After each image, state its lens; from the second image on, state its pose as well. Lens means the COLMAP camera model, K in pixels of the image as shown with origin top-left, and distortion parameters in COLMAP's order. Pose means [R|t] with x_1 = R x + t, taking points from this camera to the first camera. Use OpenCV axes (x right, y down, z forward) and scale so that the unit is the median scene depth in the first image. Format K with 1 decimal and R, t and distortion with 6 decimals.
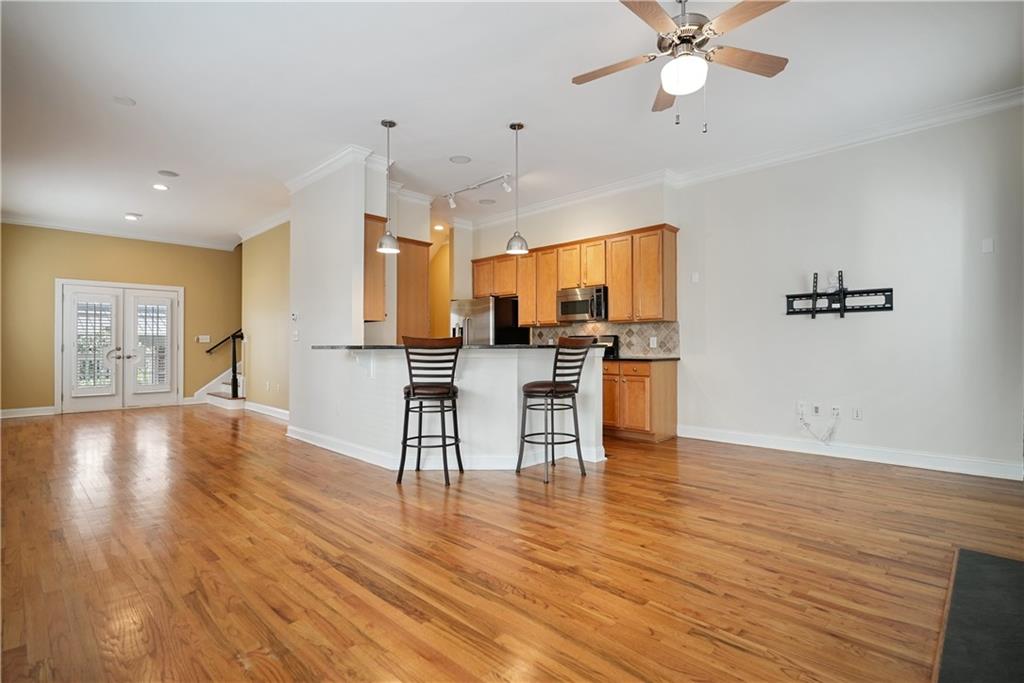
lens RADIAL K [[495.5, 0, 515.9], [0, 495.5, 344.0], [0, 0, 1]] dist [-0.000287, -0.000462]
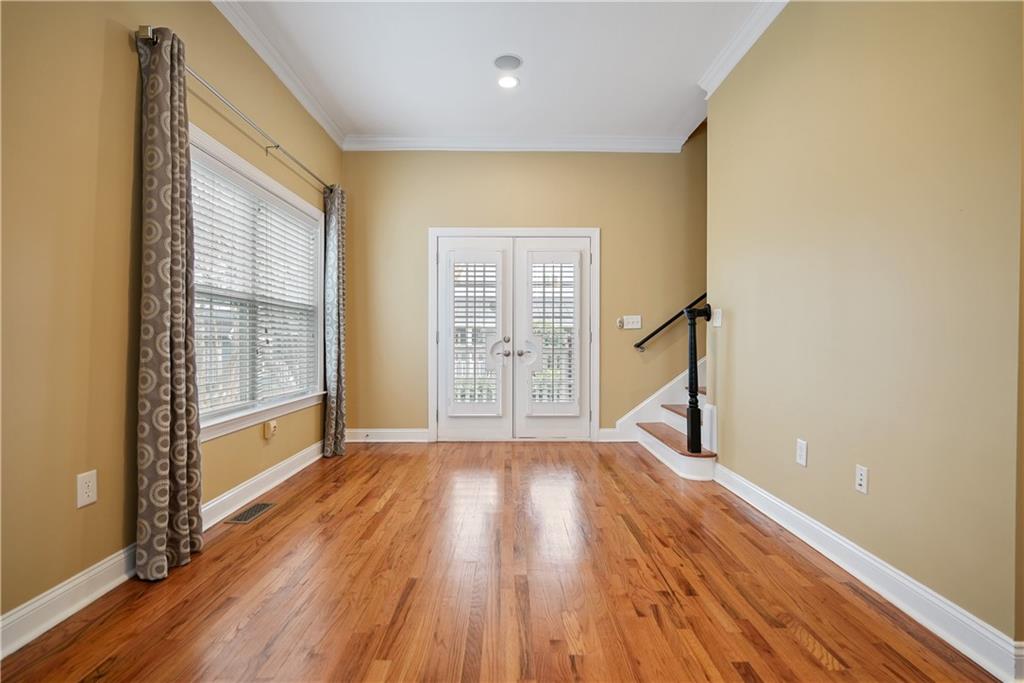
lens RADIAL K [[495.5, 0, 513.4], [0, 495.5, 341.5], [0, 0, 1]] dist [-0.000287, -0.000462]
pose [[0.716251, 0.004185, -0.697830, -0.371131], [0.000723, 0.999977, 0.006739, 0.008008], [0.697842, -0.005332, 0.716232, 0.563491]]
